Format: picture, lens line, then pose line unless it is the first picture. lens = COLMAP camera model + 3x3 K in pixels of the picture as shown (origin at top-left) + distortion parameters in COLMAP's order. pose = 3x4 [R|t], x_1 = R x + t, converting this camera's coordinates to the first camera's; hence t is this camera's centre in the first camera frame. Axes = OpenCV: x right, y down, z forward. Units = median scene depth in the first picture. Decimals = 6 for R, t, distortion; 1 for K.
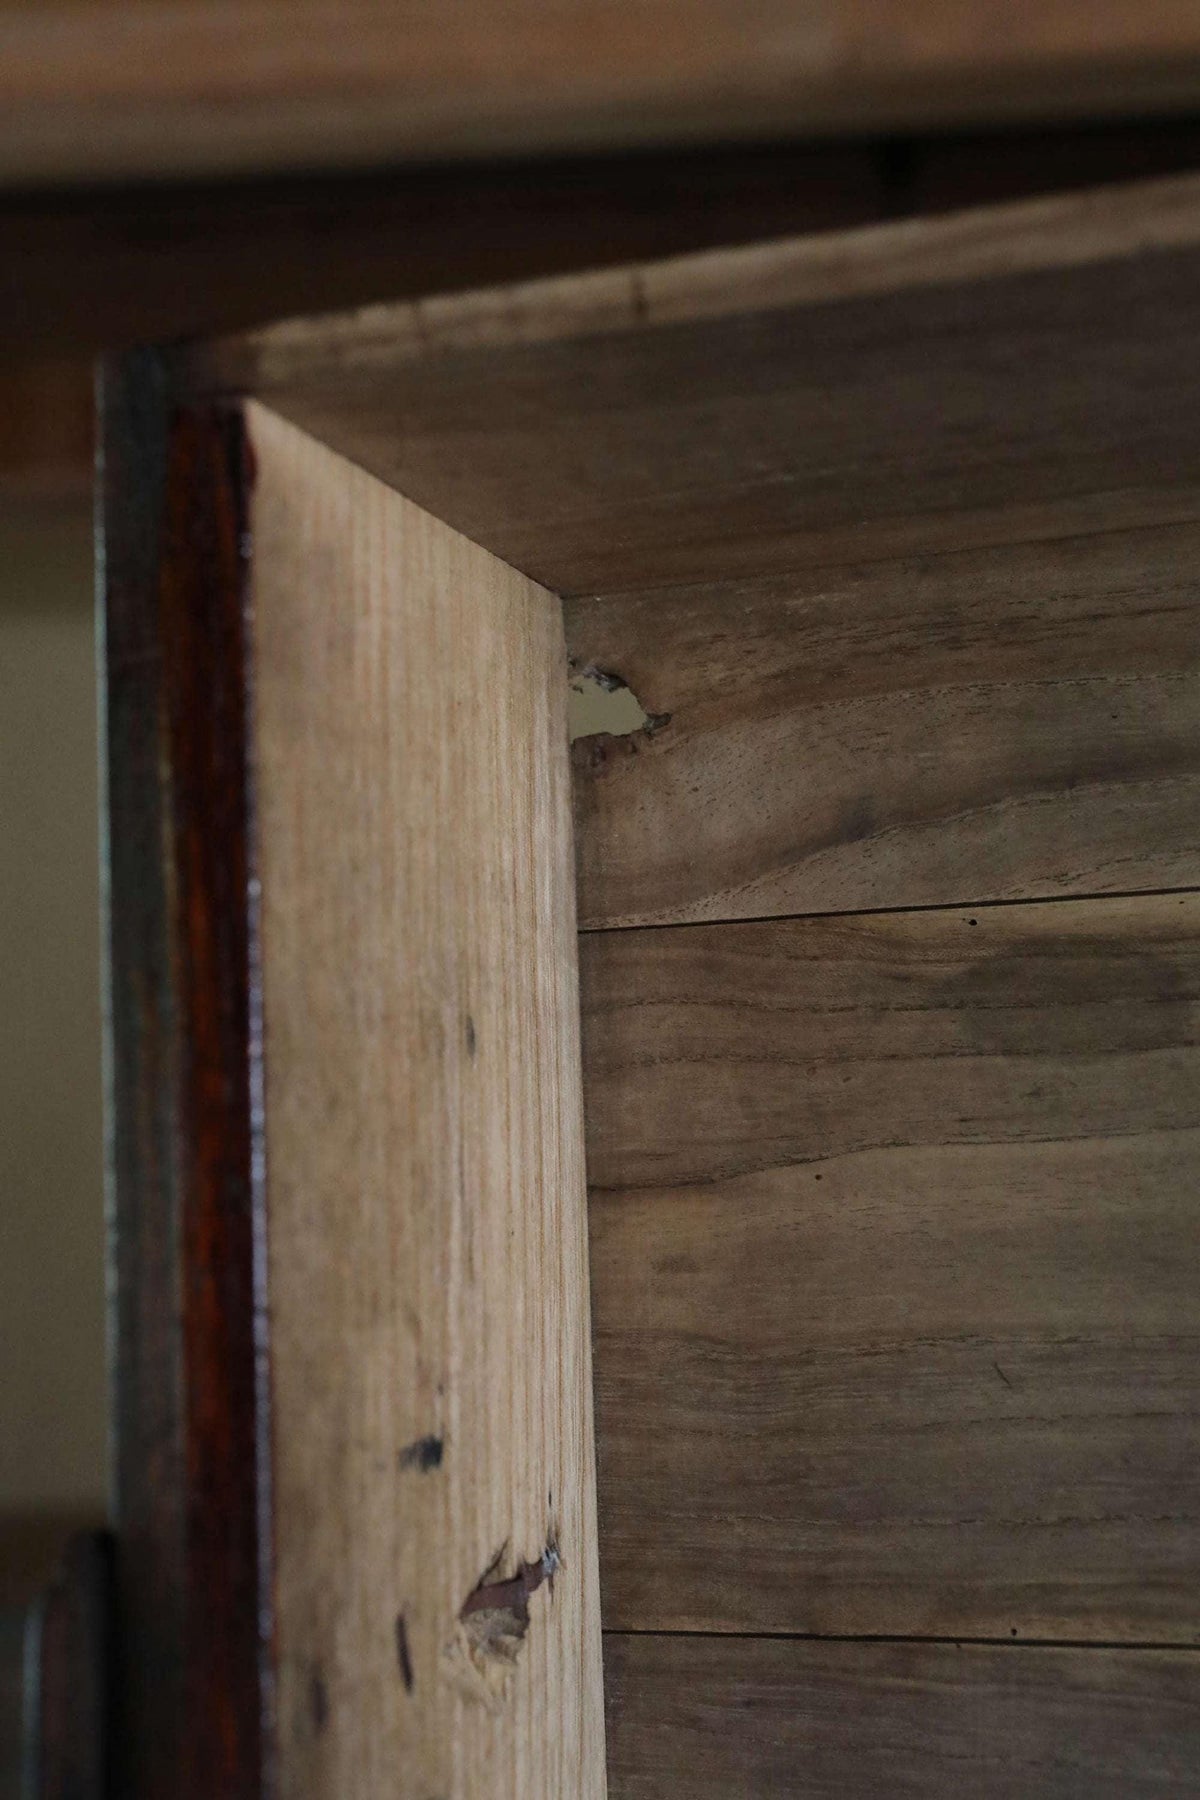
lens RADIAL K [[2790.2, 0, 600.0], [0, 2790.2, 900.0], [0, 0, 1]] dist [-0.015211, 0.119217]
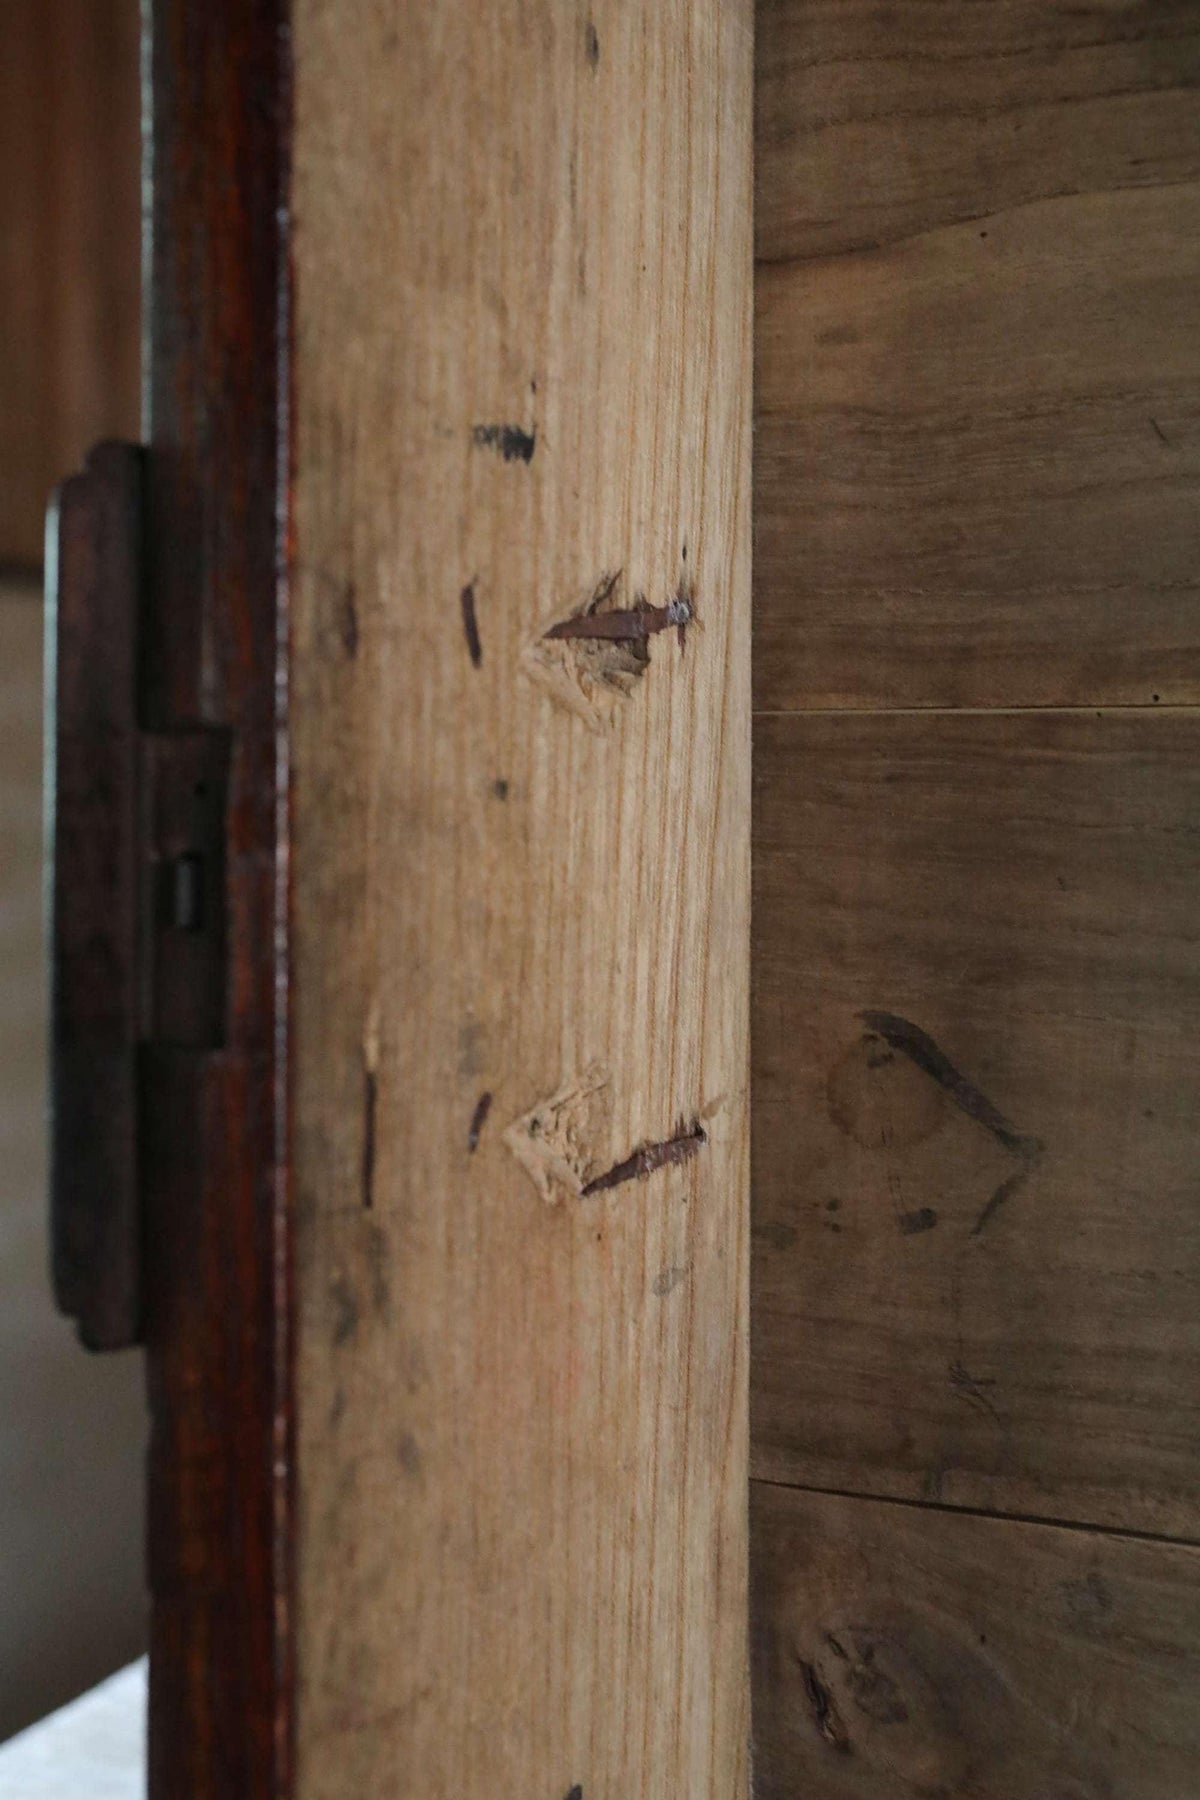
lens RADIAL K [[2790.2, 0, 600.0], [0, 2790.2, 900.0], [0, 0, 1]] dist [-0.015211, 0.119217]
pose [[0.977889, 0.043037, -0.204648, 0.156636], [-0.011813, 0.988401, 0.151409, 0.183459], [0.208791, -0.145644, 0.967054, 0.023670]]
